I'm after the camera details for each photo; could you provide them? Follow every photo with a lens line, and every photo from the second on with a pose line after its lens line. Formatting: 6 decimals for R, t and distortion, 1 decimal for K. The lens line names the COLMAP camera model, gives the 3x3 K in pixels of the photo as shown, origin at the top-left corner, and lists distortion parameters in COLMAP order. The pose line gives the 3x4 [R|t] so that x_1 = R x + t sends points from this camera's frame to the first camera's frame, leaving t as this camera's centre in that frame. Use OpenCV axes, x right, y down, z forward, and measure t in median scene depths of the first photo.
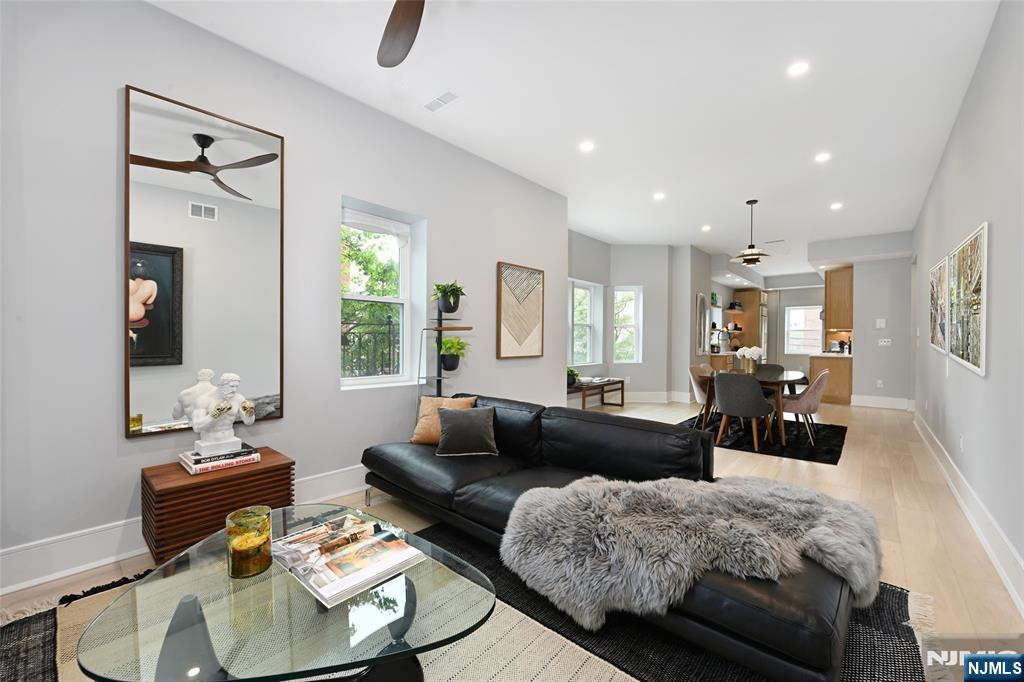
lens RADIAL K [[410.8, 0, 512.0], [0, 410.8, 341.0], [0, 0, 1]] dist [-0.006837, -0.000381]
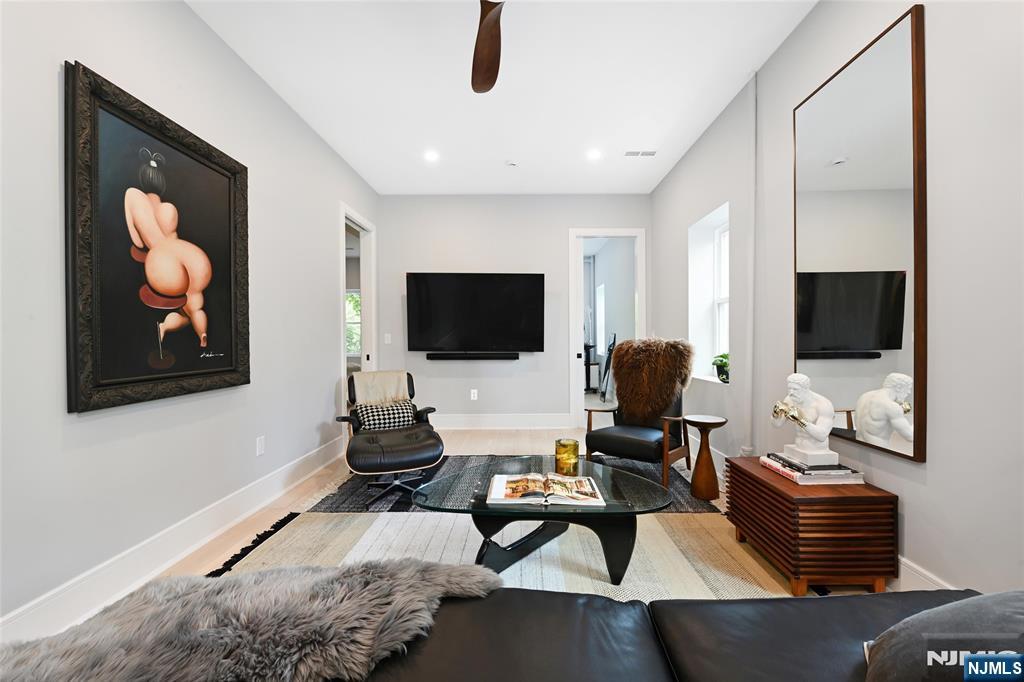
lens RADIAL K [[412.7, 0, 516.6], [0, 412.7, 339.1], [0, 0, 1]] dist [-0.007168, -0.000302]
pose [[-0.764093, 0.002266, -0.645102, 0.253667], [0.001093, 0.999997, 0.002218, 0.000304], [0.645105, 0.000990, -0.764093, 0.918175]]
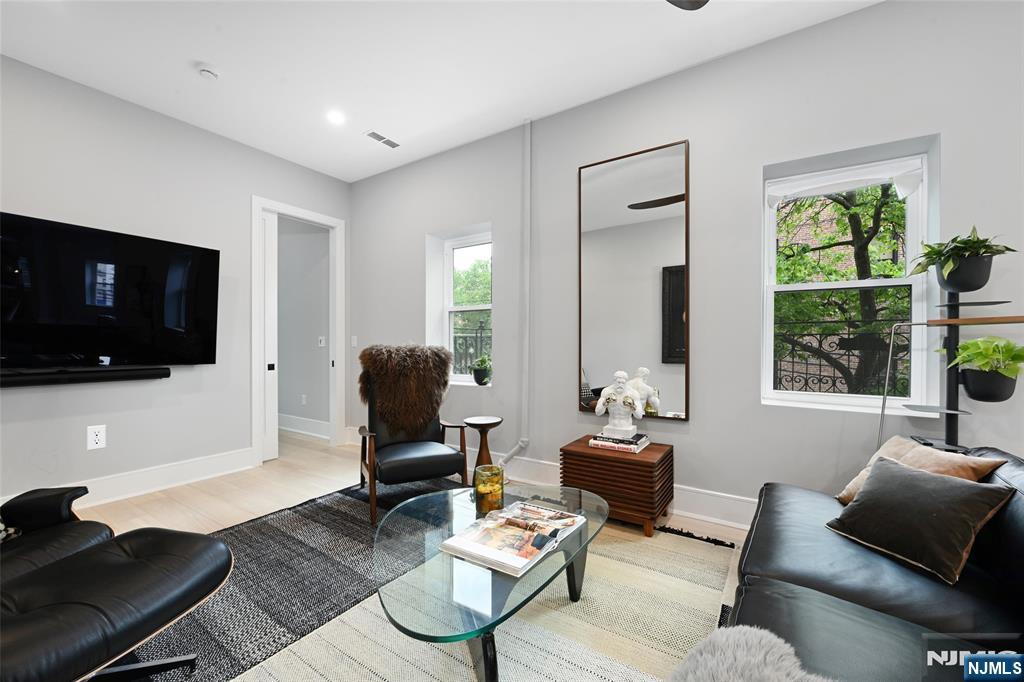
lens RADIAL K [[410.8, 0, 512.0], [0, 410.8, 341.0], [0, 0, 1]] dist [-0.006837, -0.000381]
pose [[0.131065, -0.006735, -0.991351, 0.318056], [-0.000618, 0.999976, -0.006876, -0.000475], [0.991374, 0.001514, 0.131058, 0.380313]]
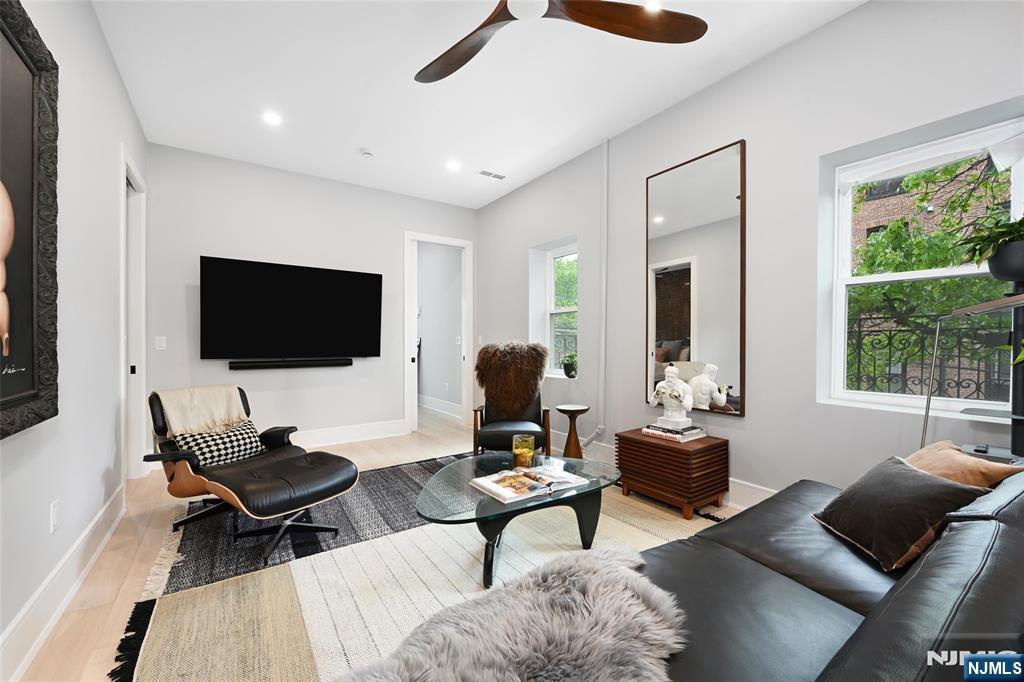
lens RADIAL K [[410.8, 0, 512.0], [0, 410.8, 341.0], [0, 0, 1]] dist [-0.006837, -0.000381]
pose [[-0.254407, -0.002915, -0.967093, 0.480537], [0.001590, 0.999993, -0.003432, 0.001813], [0.967096, -0.002411, -0.254401, 0.603038]]
